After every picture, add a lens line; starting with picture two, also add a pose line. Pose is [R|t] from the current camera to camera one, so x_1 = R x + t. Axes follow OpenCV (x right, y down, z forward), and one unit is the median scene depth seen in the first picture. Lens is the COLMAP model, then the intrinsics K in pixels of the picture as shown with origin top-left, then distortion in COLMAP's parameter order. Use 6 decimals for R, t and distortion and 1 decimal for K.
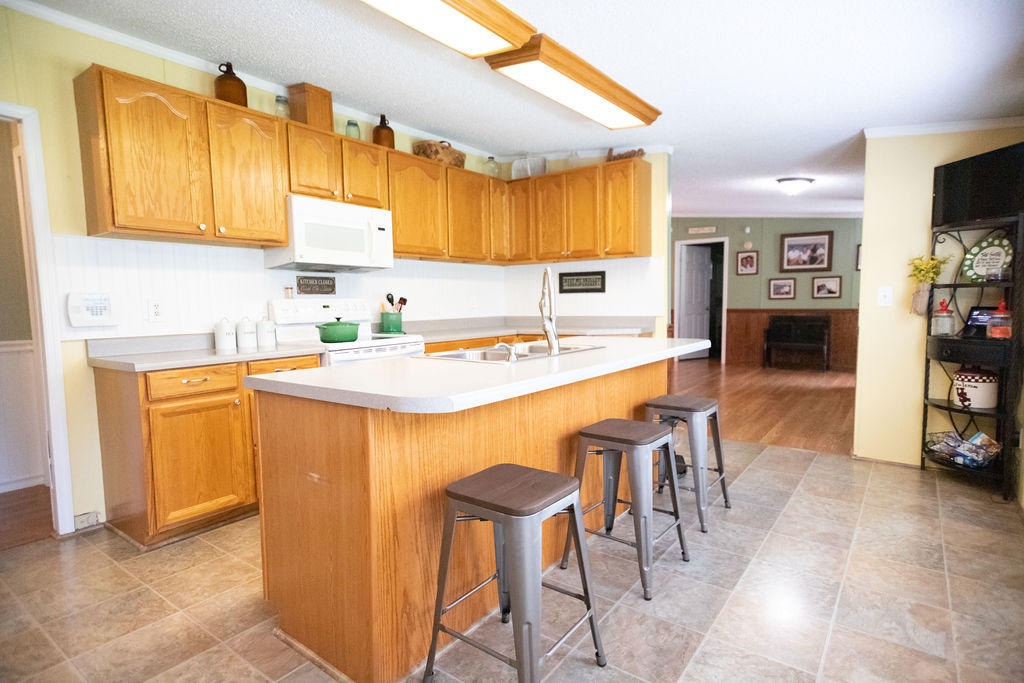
lens RADIAL K [[527.1, 0, 514.9], [0, 527.1, 344.6], [0, 0, 1]] dist [0.006548, 0.003055]
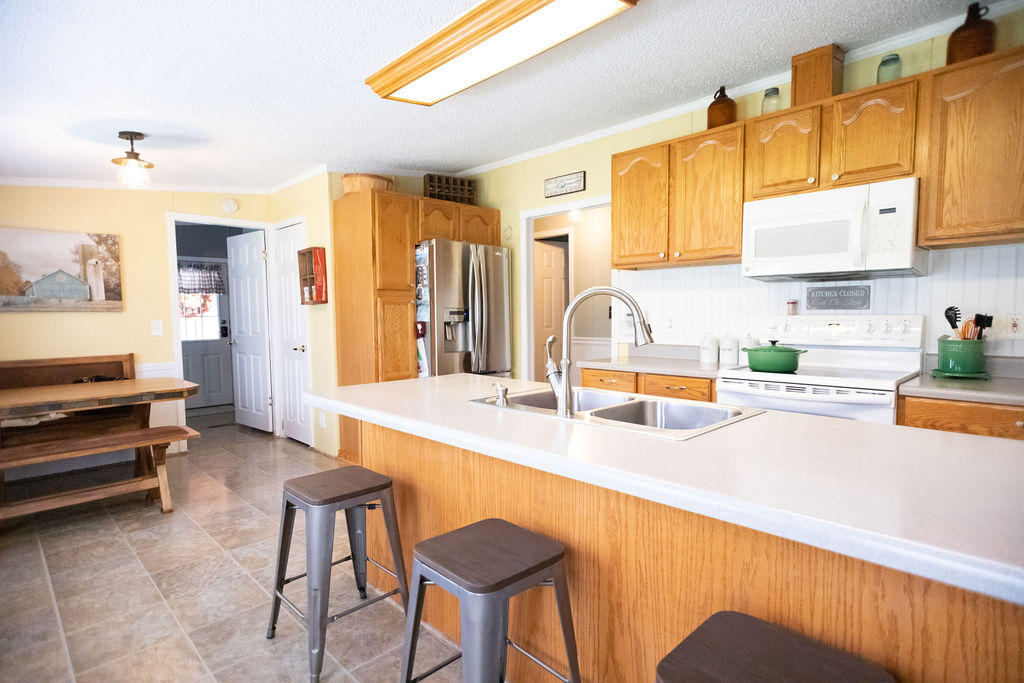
lens RADIAL K [[527.1, 0, 514.8], [0, 527.1, 345.9], [0, 0, 1]] dist [0.006548, 0.003055]
pose [[-0.152733, 0.081785, -0.984878, 0.516498], [-0.067824, 0.993353, 0.093006, -0.090101], [0.985937, 0.081003, -0.146171, 0.711948]]
